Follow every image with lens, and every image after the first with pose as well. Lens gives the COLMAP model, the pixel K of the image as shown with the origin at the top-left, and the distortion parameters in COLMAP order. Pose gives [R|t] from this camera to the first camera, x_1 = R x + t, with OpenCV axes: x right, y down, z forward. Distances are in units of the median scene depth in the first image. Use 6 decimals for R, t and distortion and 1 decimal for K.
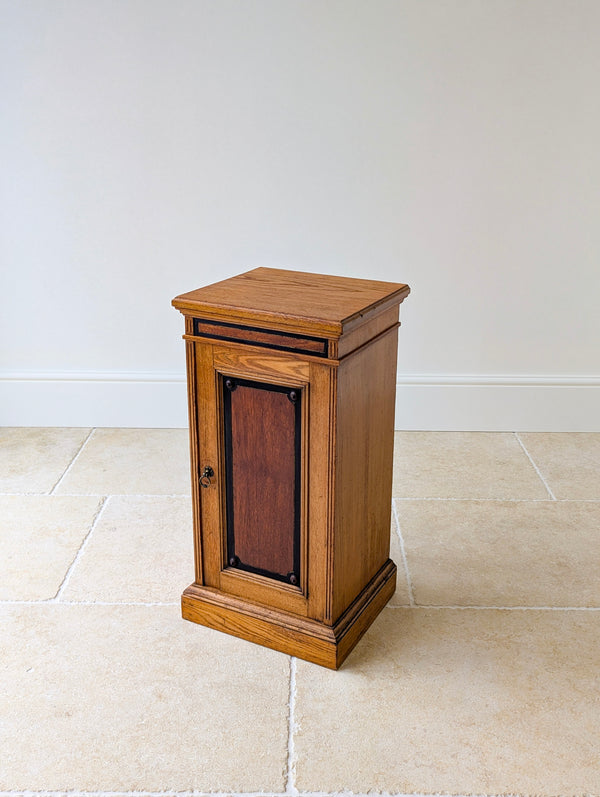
lens RADIAL K [[869.6, 0, 311.3], [0, 869.6, 379.9], [0, 0, 1]] dist [0.047617, 0.000000]
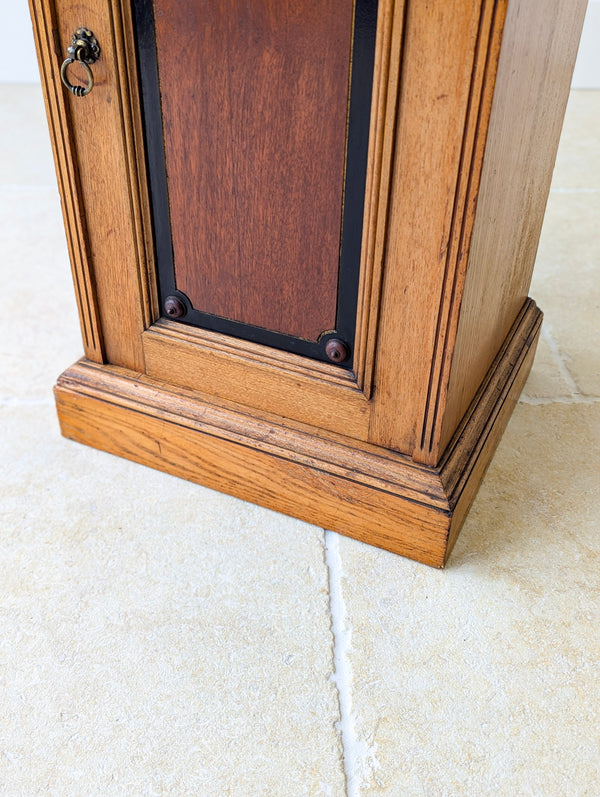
lens RADIAL K [[869.6, 0, 301.3], [0, 869.6, 385.5], [0, 0, 1]] dist [0.047617, 0.000000]
pose [[0.999262, -0.013602, 0.035927, -0.049243], [0.002731, 0.958001, 0.286753, 0.137169], [-0.038319, -0.286444, 0.957331, 0.644718]]
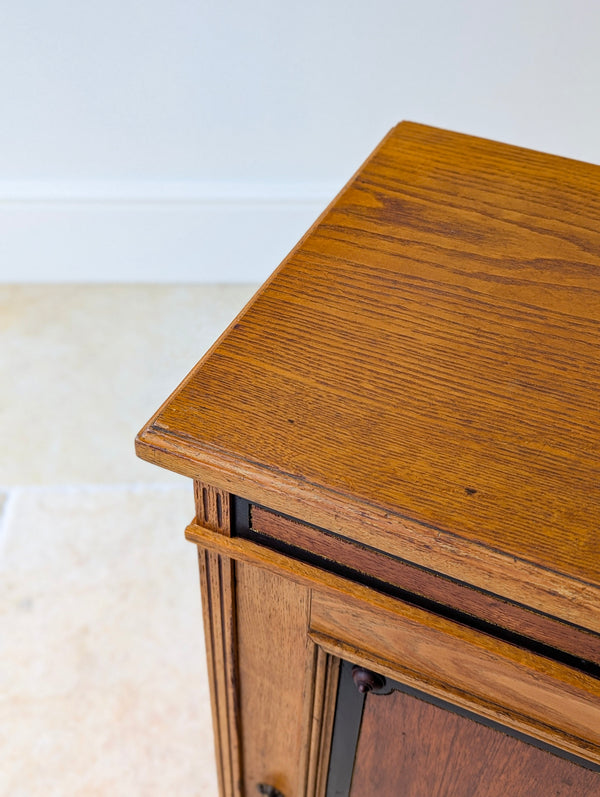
lens RADIAL K [[869.6, 0, 307.0], [0, 869.6, 399.6], [0, 0, 1]] dist [0.047617, 0.000000]
pose [[0.997953, -0.022132, 0.060002, -0.123723], [-0.004826, 0.909475, 0.415731, -0.186370], [-0.063771, -0.415170, 0.907506, 0.763674]]
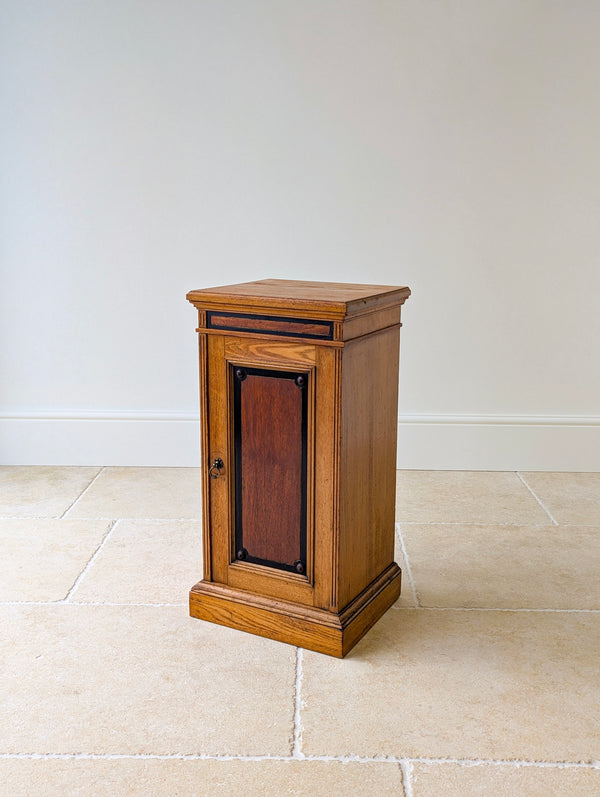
lens RADIAL K [[869.6, 0, 313.0], [0, 869.6, 378.8], [0, 0, 1]] dist [0.047617, 0.000000]
pose [[0.999992, 0.000186, -0.003932, -0.001137], [-0.000688, 0.991755, -0.128145, 0.141677], [0.003876, 0.128146, 0.991748, -0.042092]]
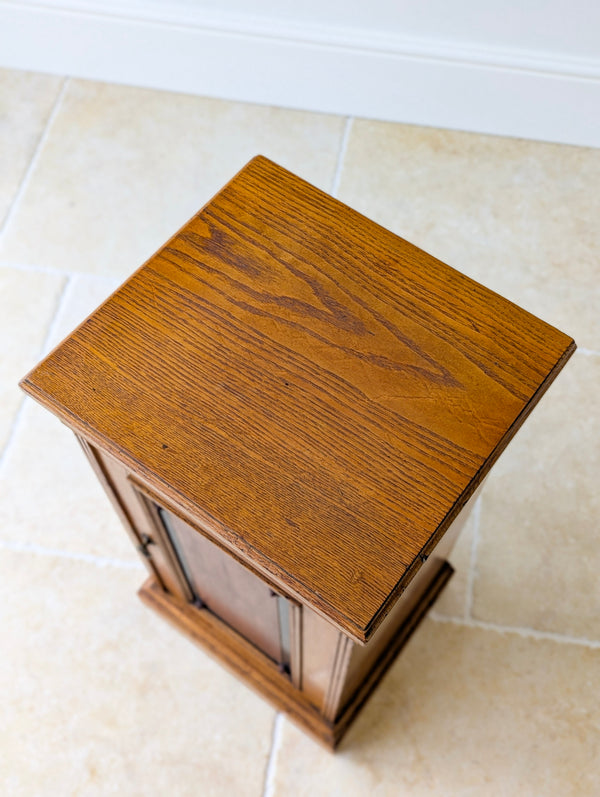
lens RADIAL K [[869.6, 0, 312.5], [0, 869.6, 413.5], [0, 0, 1]] dist [0.047617, 0.000000]
pose [[0.986475, 0.148168, -0.070089, 0.020639], [-0.059047, 0.720144, 0.691307, -0.380606], [0.152904, -0.677819, 0.719153, 0.663735]]
